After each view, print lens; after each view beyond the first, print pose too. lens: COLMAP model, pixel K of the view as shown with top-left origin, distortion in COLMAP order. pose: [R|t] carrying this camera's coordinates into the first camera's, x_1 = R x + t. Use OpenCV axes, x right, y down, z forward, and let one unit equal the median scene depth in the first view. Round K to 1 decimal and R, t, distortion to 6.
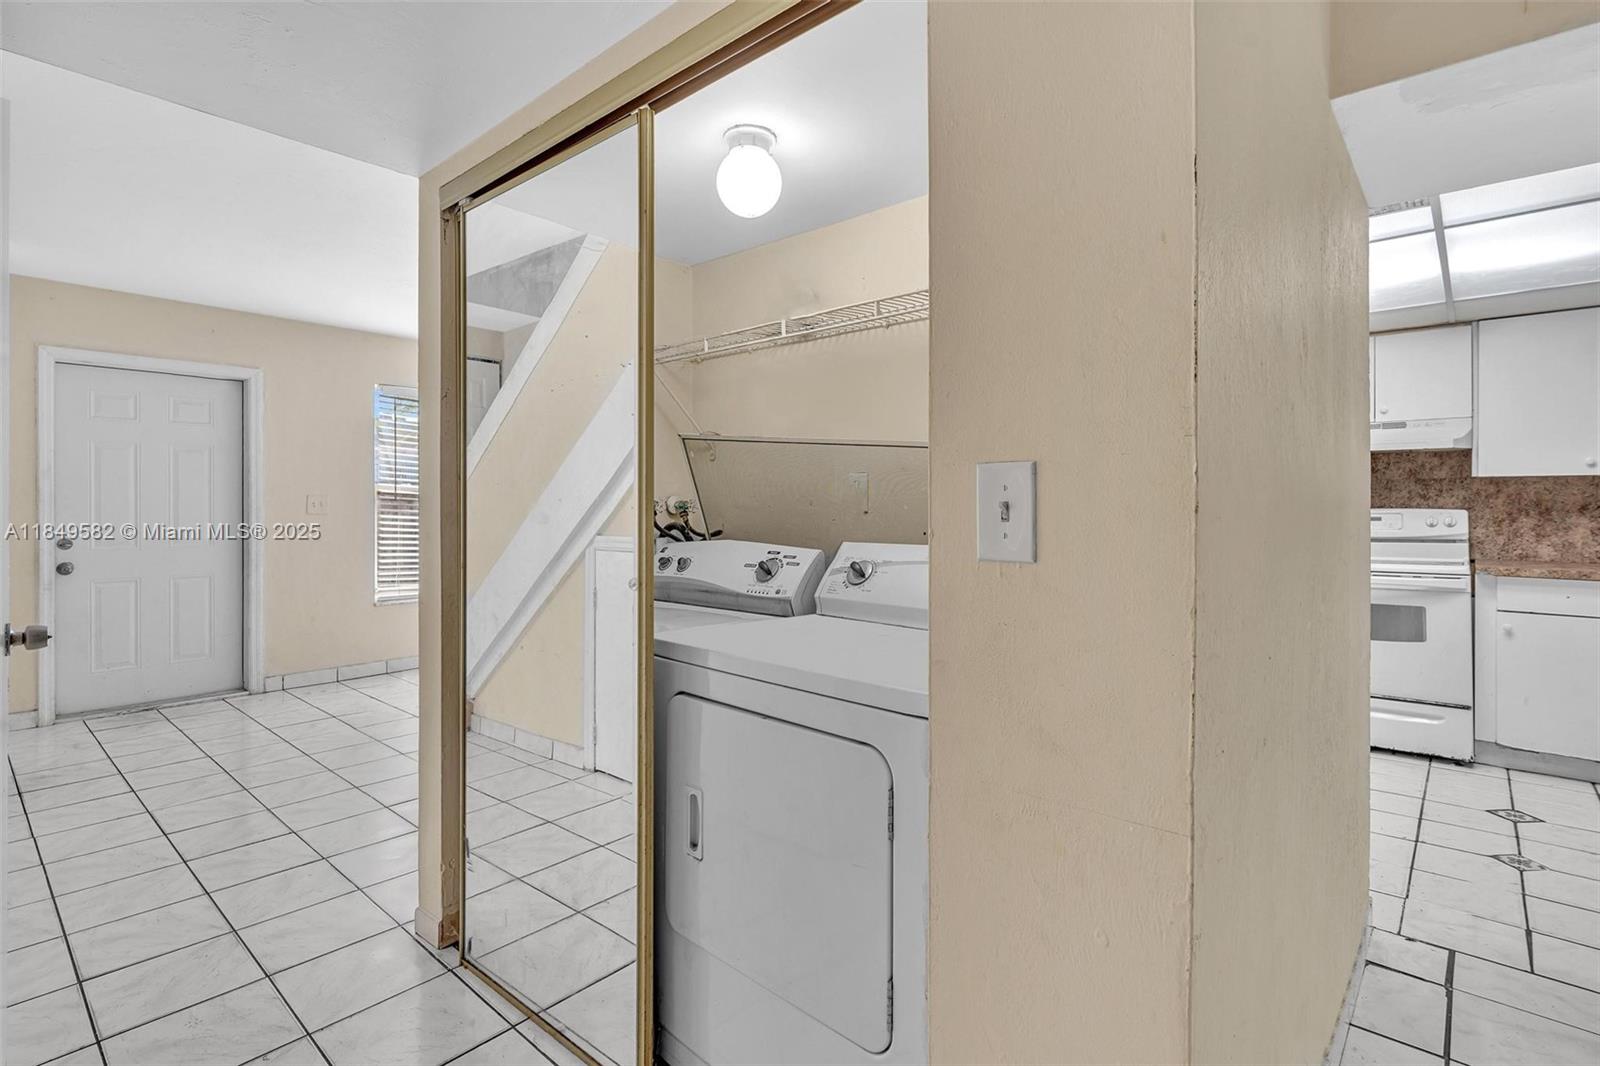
lens RADIAL K [[767.8, 0, 788.3], [0, 767.8, 501.5], [0, 0, 1]] dist [-0.009677, 0.001940]
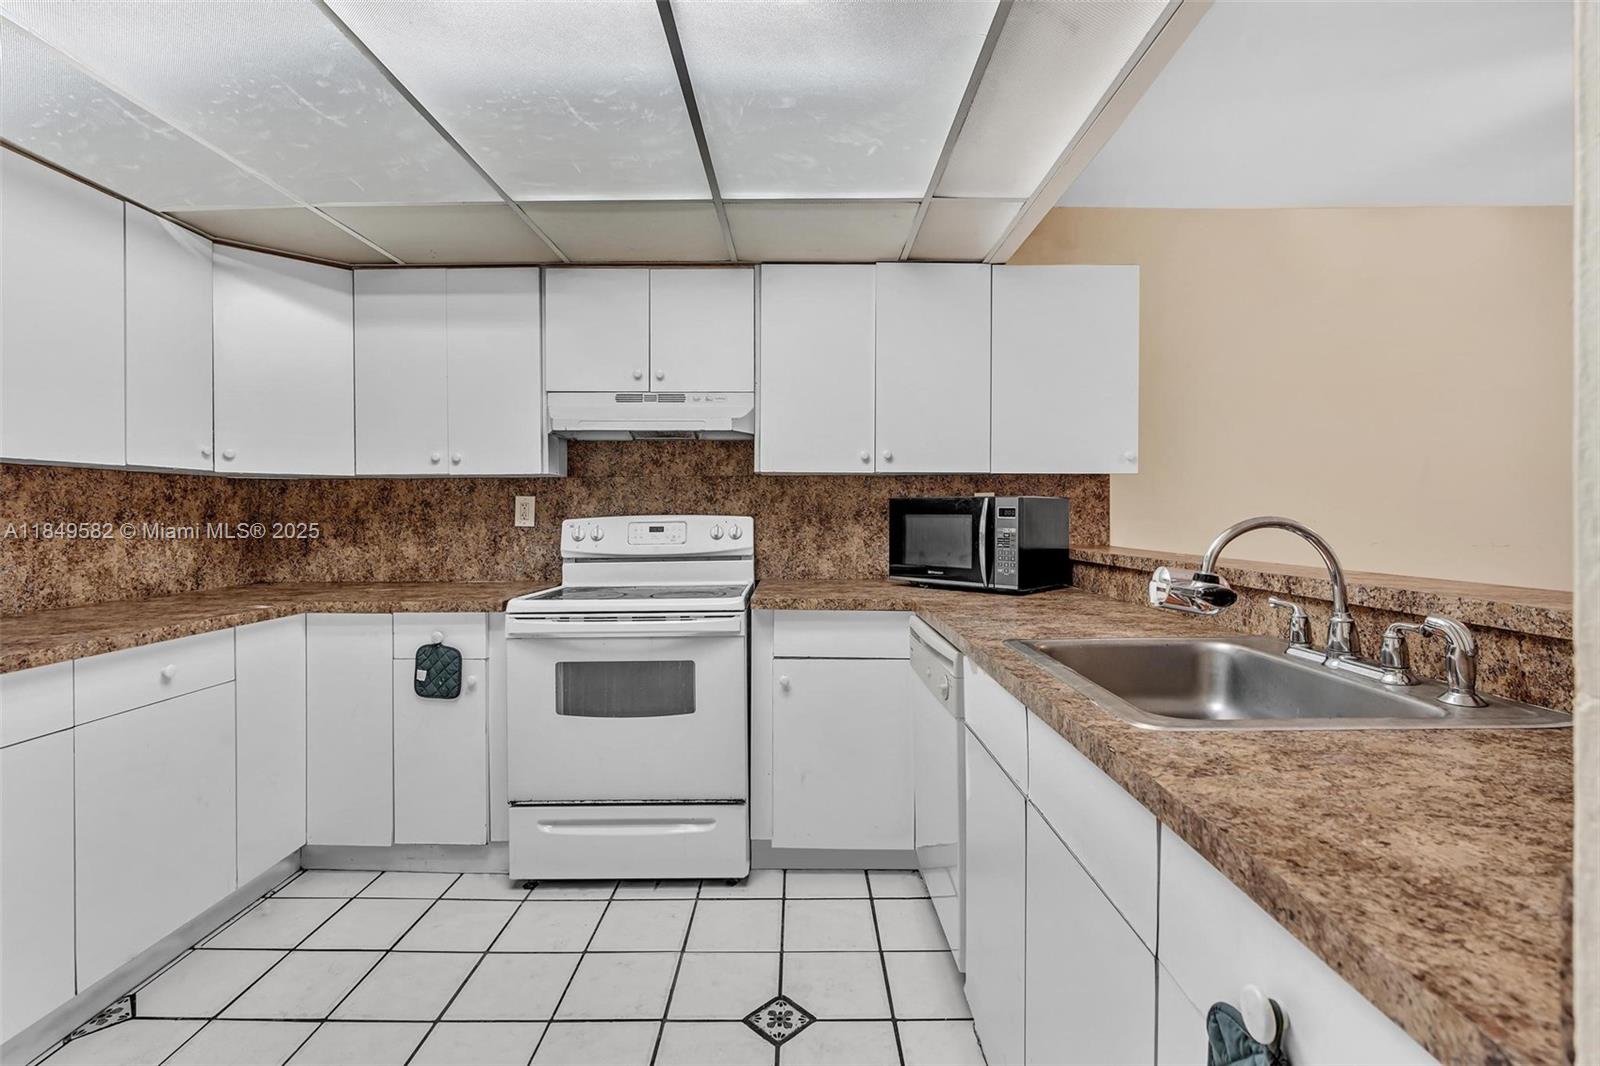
lens RADIAL K [[727.3, 0, 800.2], [0, 727.3, 519.6], [0, 0, 1]] dist [-0.011917, 0.004429]
pose [[0.744019, -0.006912, 0.668122, 0.450301], [-0.003024, 0.999901, 0.013711, 0.003849], [-0.668151, -0.012221, 0.743925, 0.435869]]
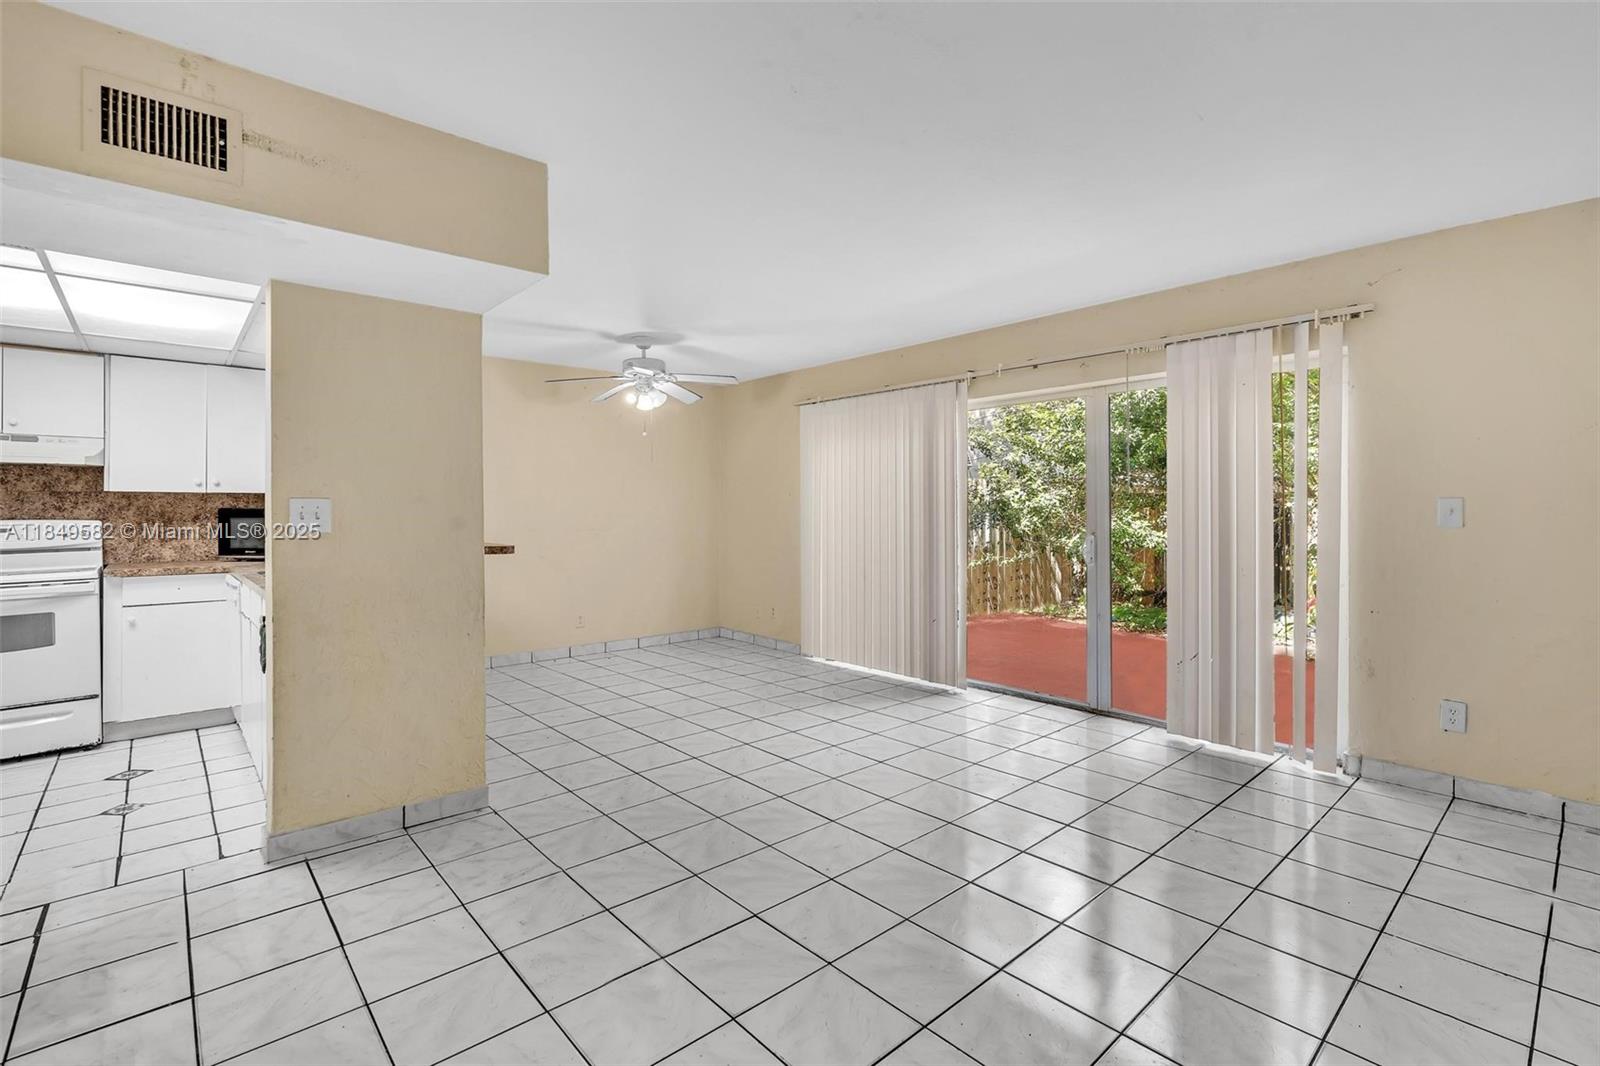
lens RADIAL K [[727.3, 0, 798.8], [0, 727.3, 508.2], [0, 0, 1]] dist [-0.011917, 0.004429]
pose [[0.110792, 0.002694, 0.993840, -0.050789], [-0.001823, 0.999995, -0.002507, -0.006485], [-0.993842, -0.001534, 0.110796, -0.139248]]
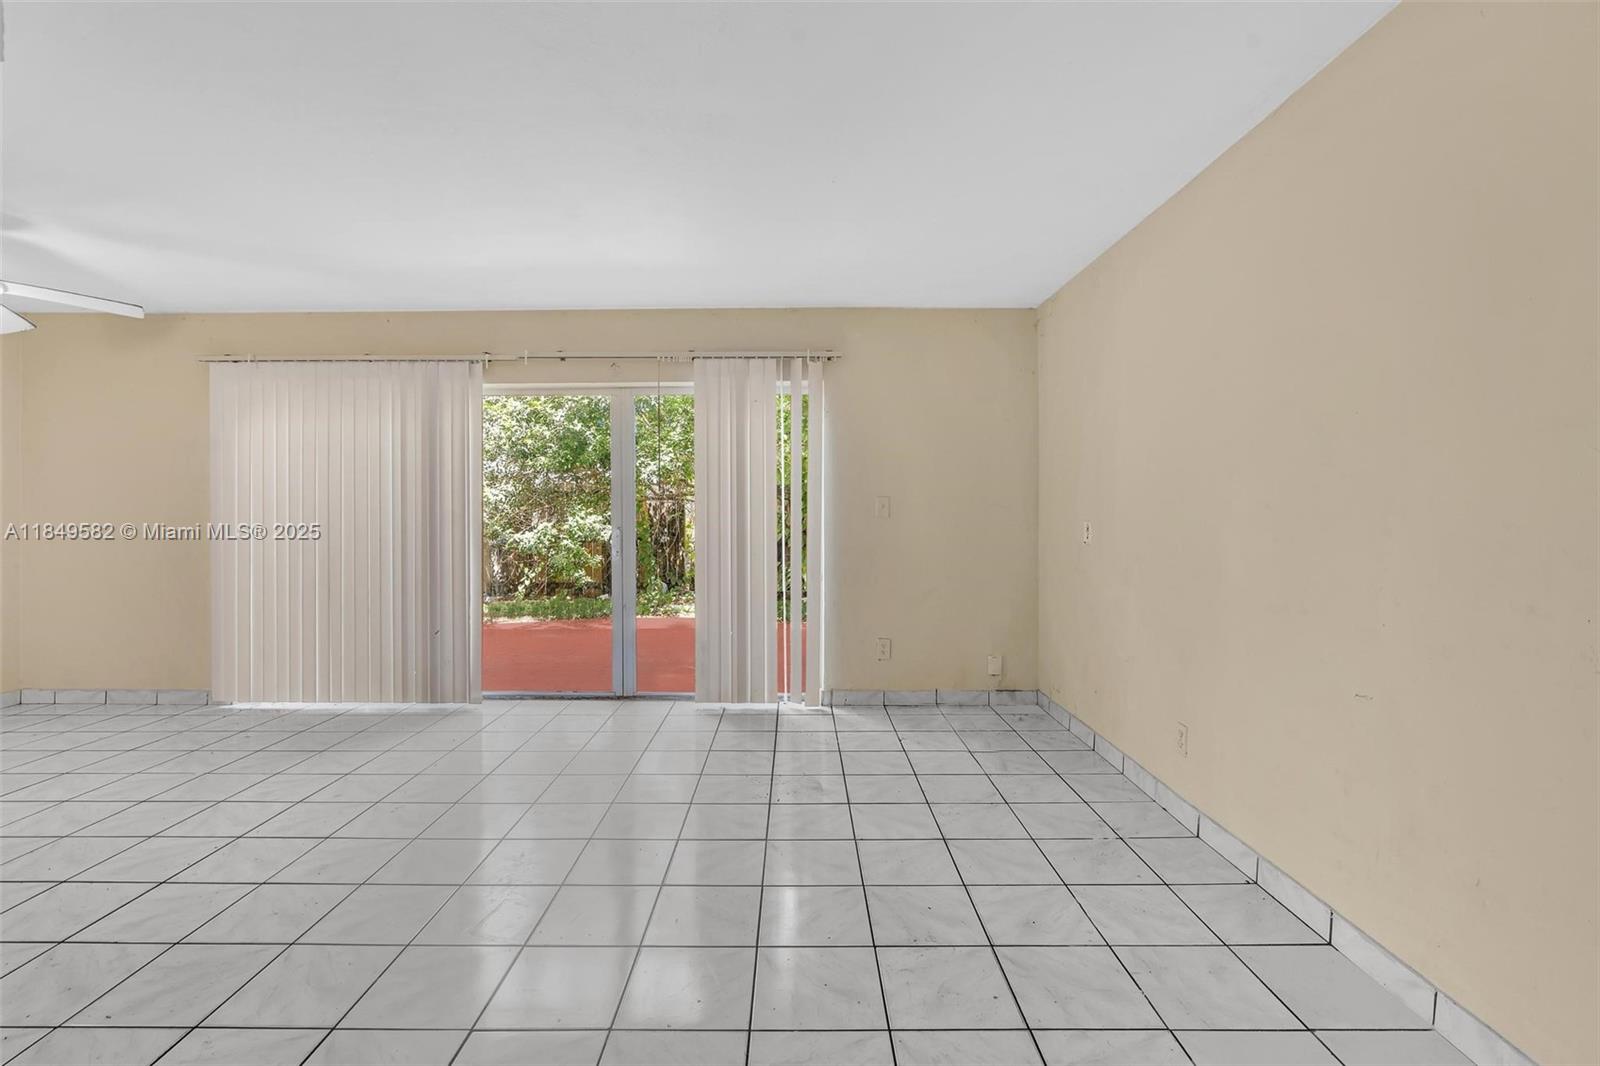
lens RADIAL K [[727.3, 0, 788.1], [0, 727.3, 507.7], [0, 0, 1]] dist [-0.011917, 0.004429]
pose [[-0.661464, -0.000816, 0.749976, 0.062077], [-0.000624, 1.000000, 0.000538, -0.004254], [-0.749977, -0.000112, -0.661464, 0.109928]]
